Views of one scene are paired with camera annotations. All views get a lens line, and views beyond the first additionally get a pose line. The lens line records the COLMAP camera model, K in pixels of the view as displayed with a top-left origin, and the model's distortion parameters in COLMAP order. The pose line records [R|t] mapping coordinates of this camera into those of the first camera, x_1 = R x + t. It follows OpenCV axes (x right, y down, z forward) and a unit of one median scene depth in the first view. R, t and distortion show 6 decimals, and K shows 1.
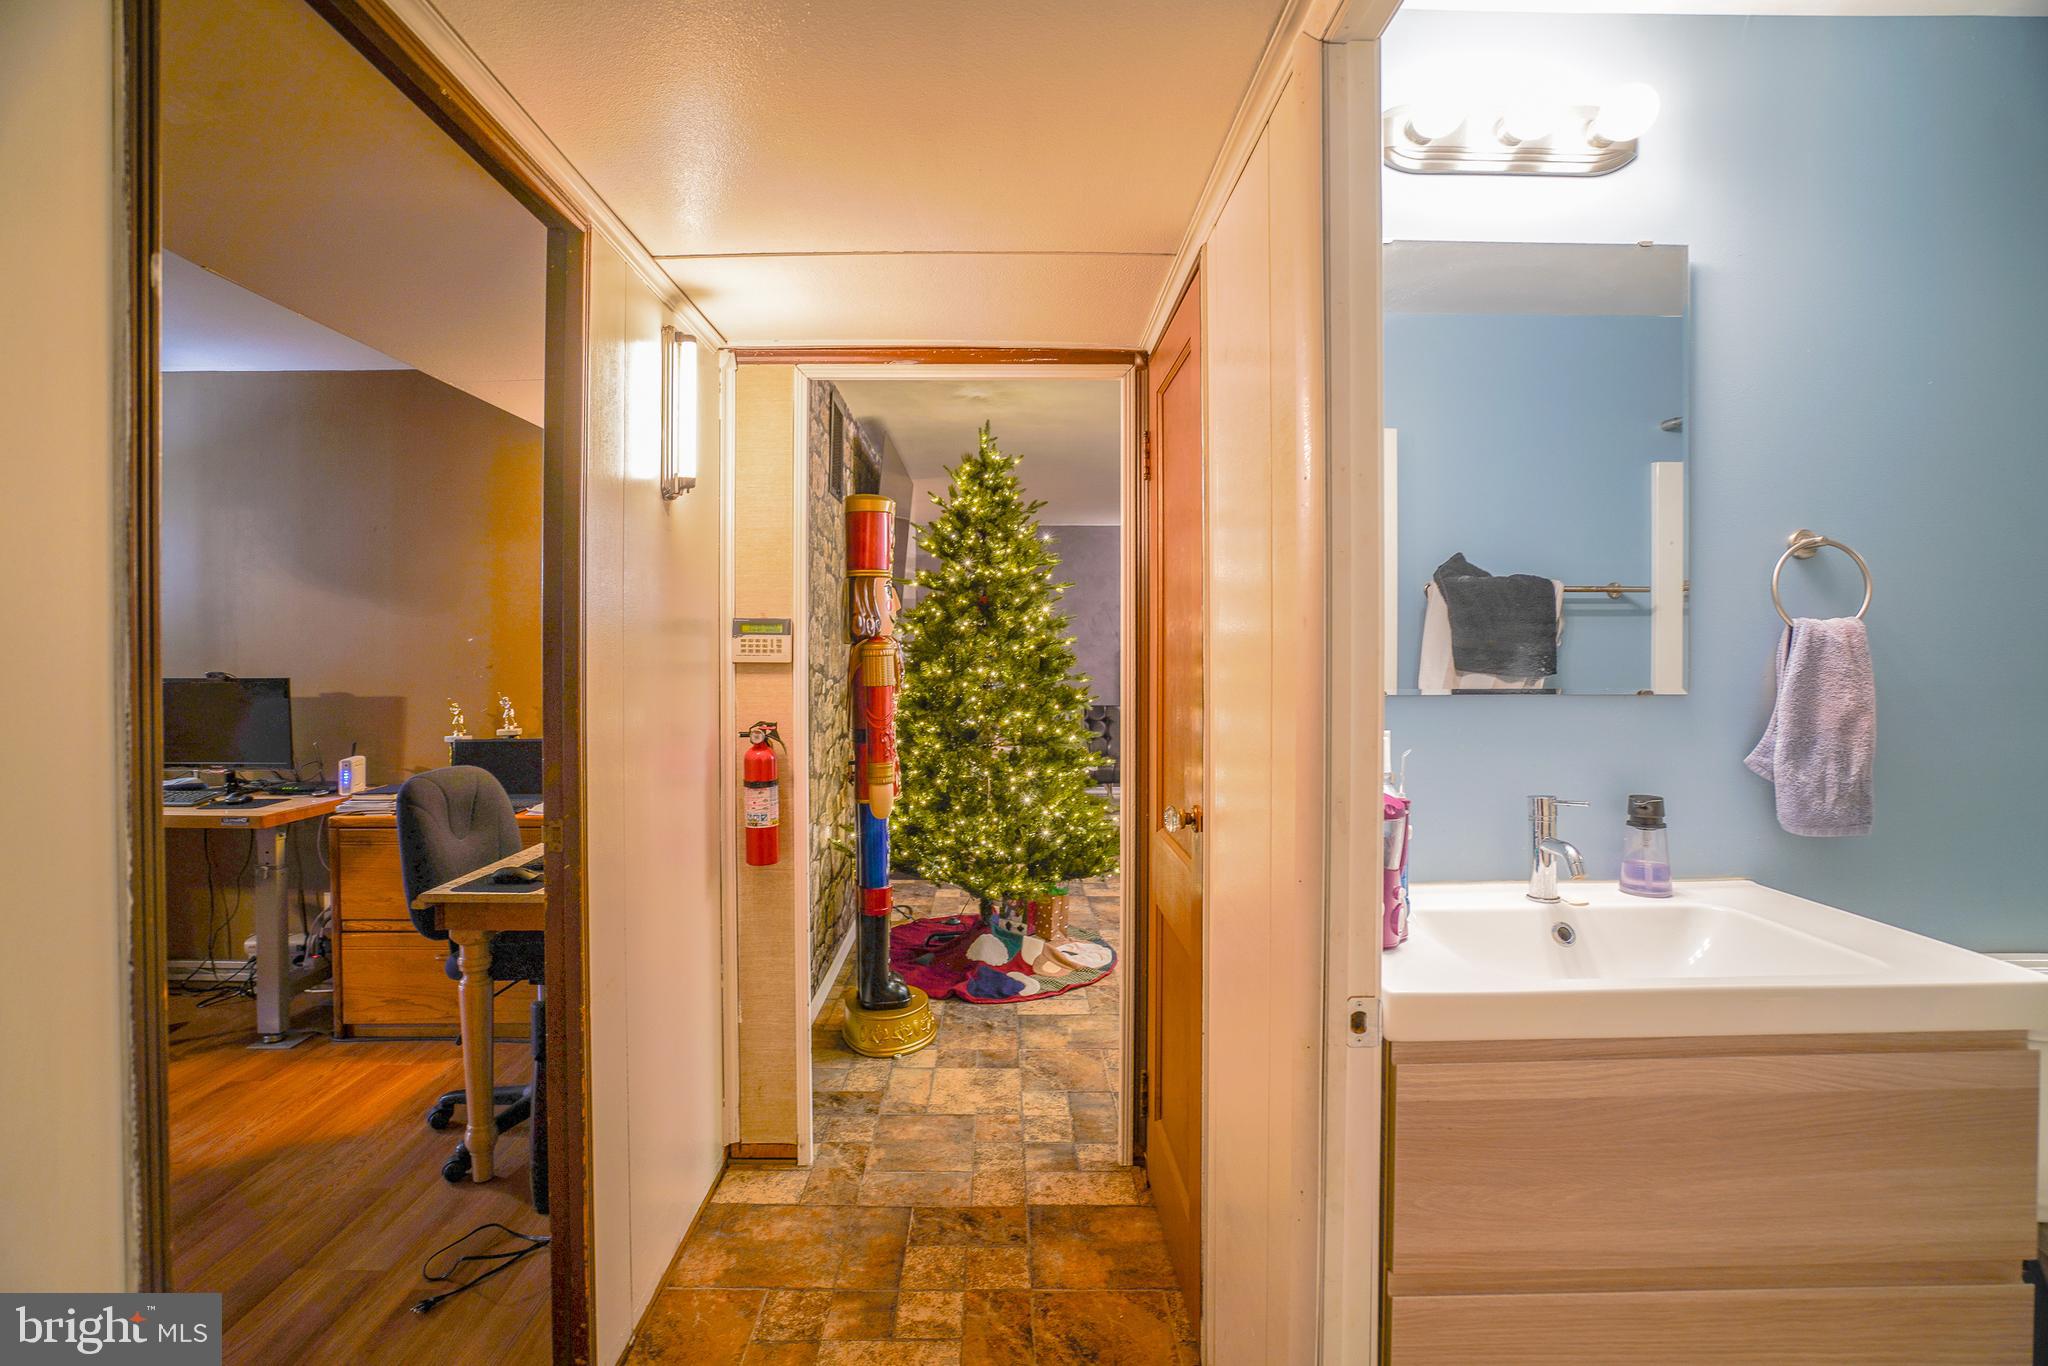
lens RADIAL K [[947.3, 0, 998.9], [0, 947.3, 665.3], [0, 0, 1]] dist [-0.047409, 0.014260]
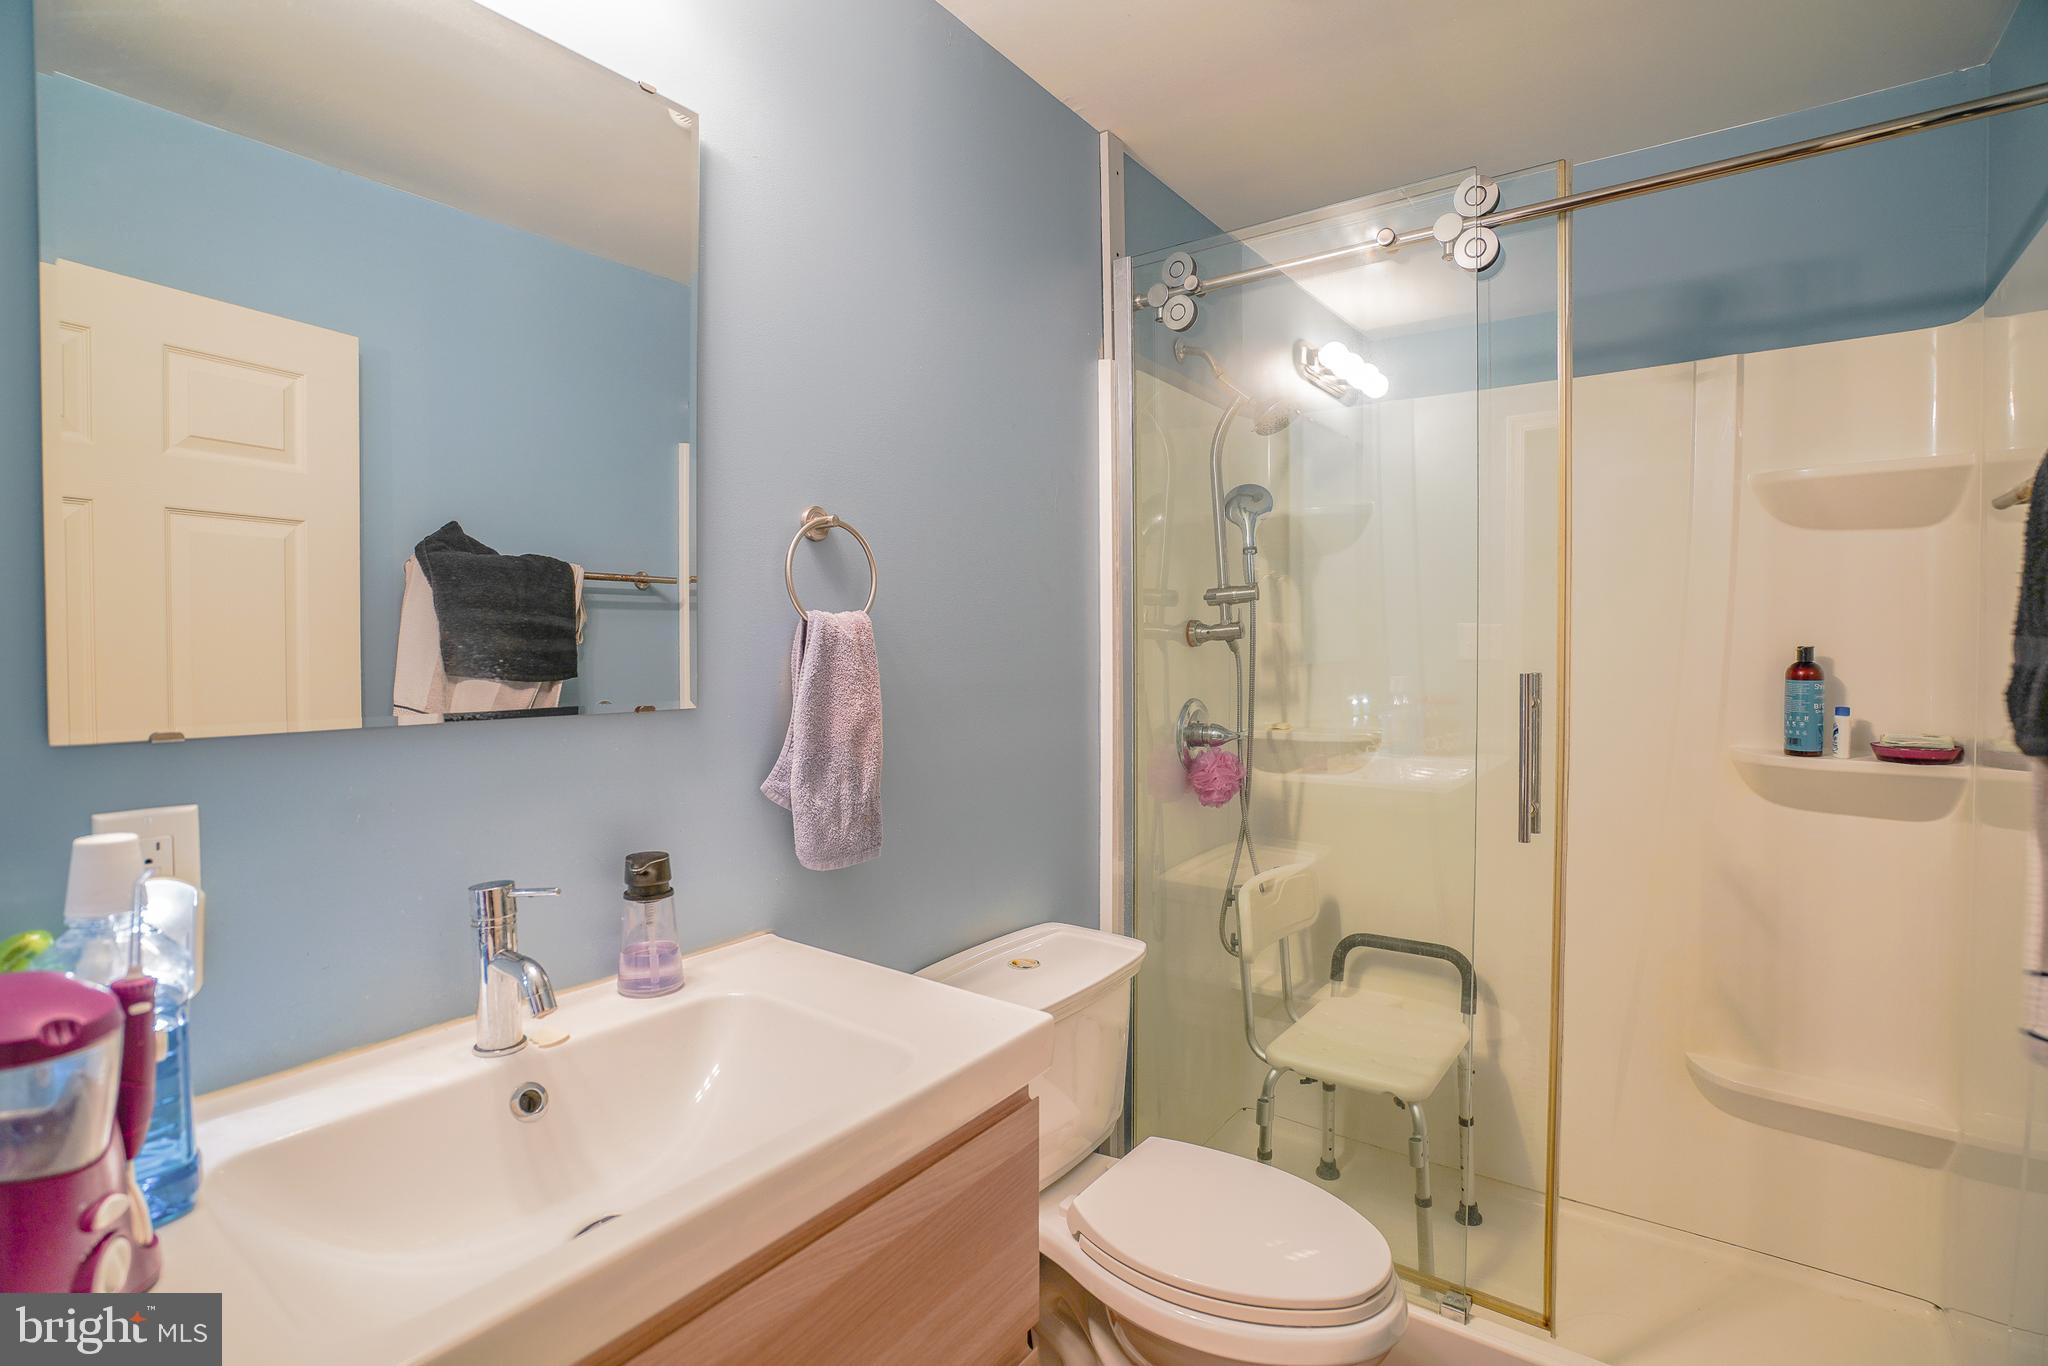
lens RADIAL K [[947.3, 0, 998.9], [0, 947.3, 665.3], [0, 0, 1]] dist [-0.047409, 0.014260]
pose [[0.605069, -0.015221, 0.796028, 0.289663], [0.011525, 0.999880, 0.010358, -0.008732], [-0.796090, 0.002907, 0.605171, 0.348679]]
